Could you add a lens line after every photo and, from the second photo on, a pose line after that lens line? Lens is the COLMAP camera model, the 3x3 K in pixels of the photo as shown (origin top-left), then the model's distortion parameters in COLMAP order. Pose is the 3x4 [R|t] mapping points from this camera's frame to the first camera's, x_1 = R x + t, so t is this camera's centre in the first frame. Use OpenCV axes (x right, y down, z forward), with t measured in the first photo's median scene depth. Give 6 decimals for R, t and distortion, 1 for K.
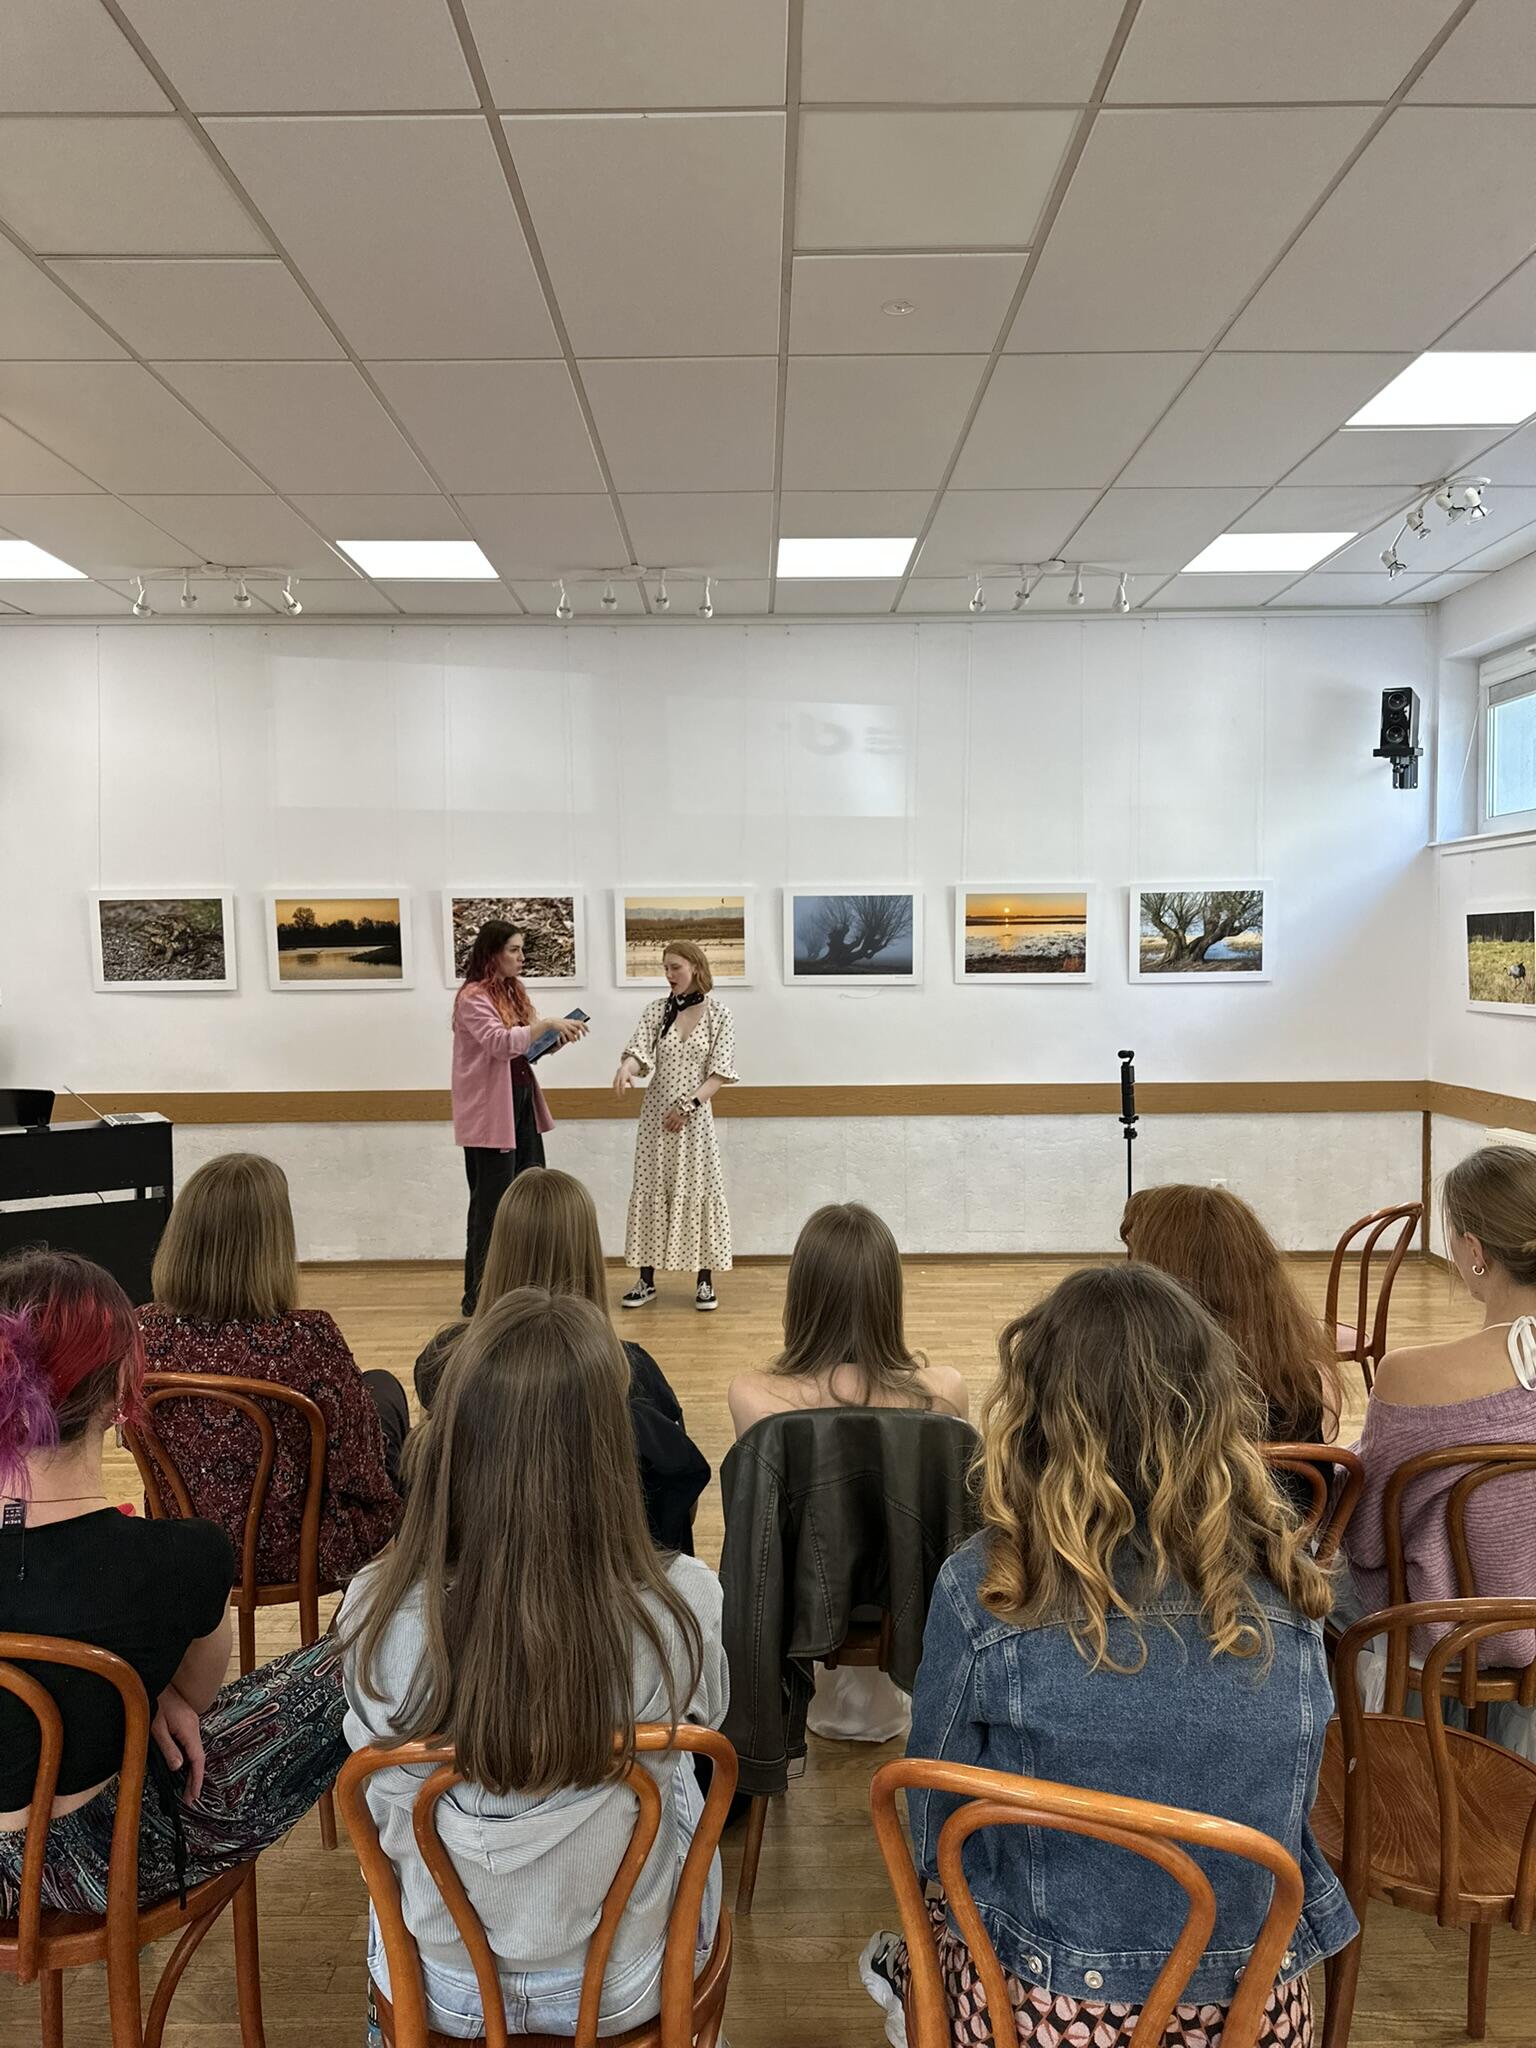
lens RADIAL K [[1302.2, 0, 768.4], [0, 1302.2, 1063.0], [0, 0, 1]] dist [0.029612, -0.001319]
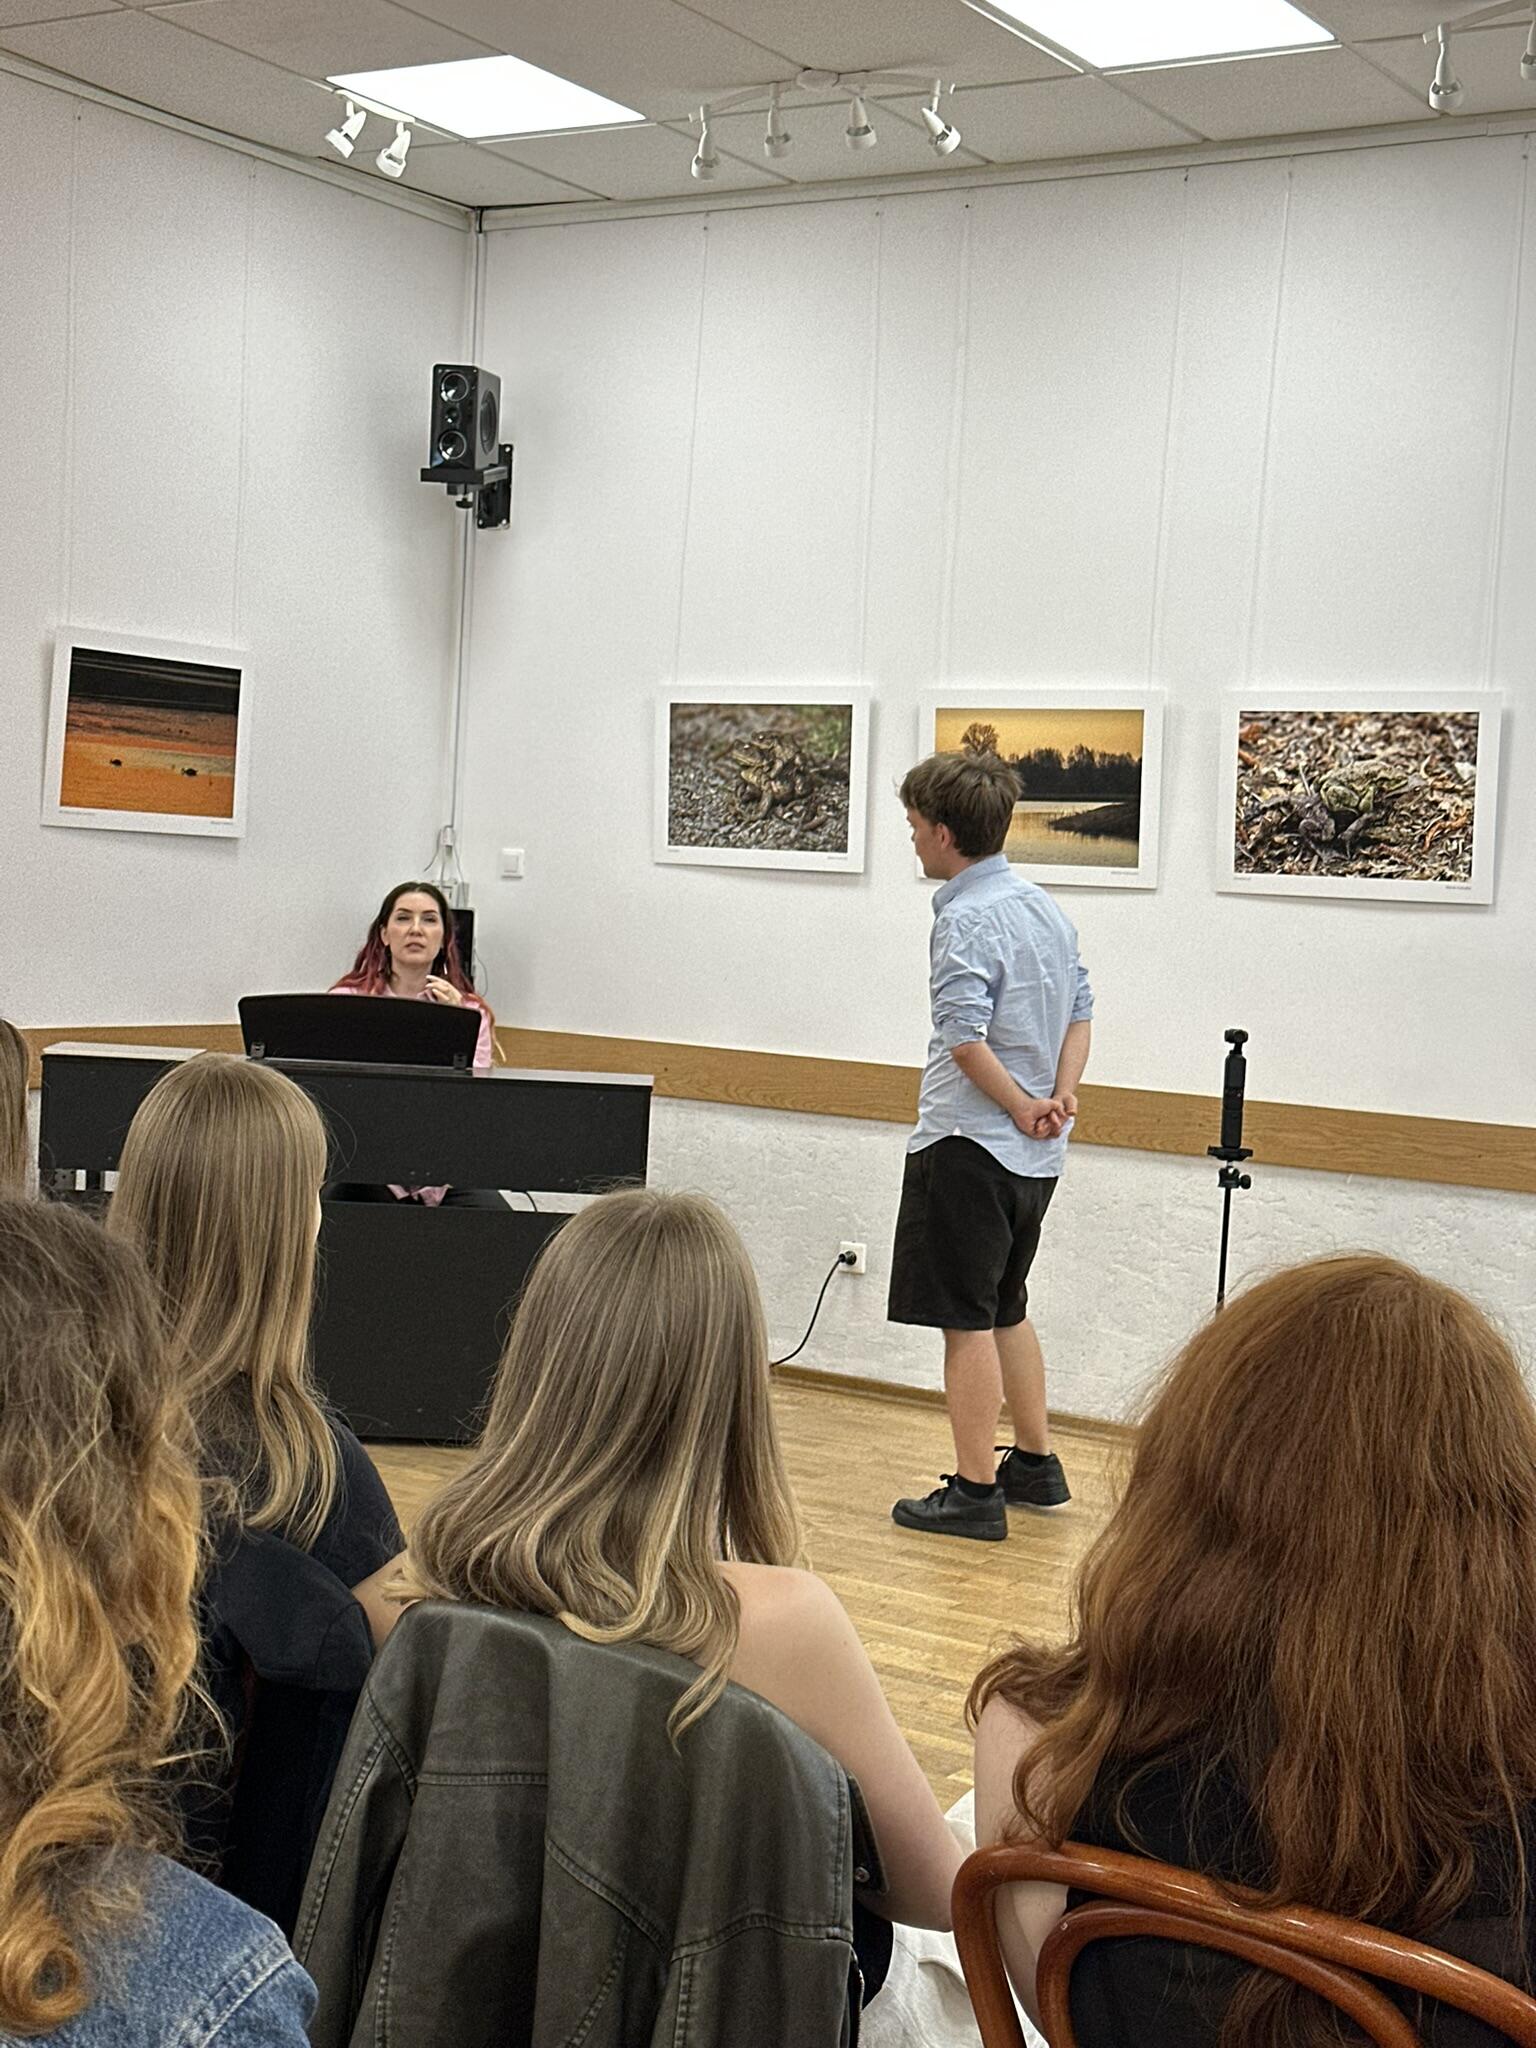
lens RADIAL K [[2821.5, 0, 768.0], [0, 2821.5, 1024.0], [0, 0, 1]] dist [0.194770, -0.345851]
pose [[0.833476, 0.083774, -0.546169, 0.206859], [-0.093365, 0.995579, 0.010228, -0.002037], [0.544611, 0.042469, 0.837613, 0.002664]]
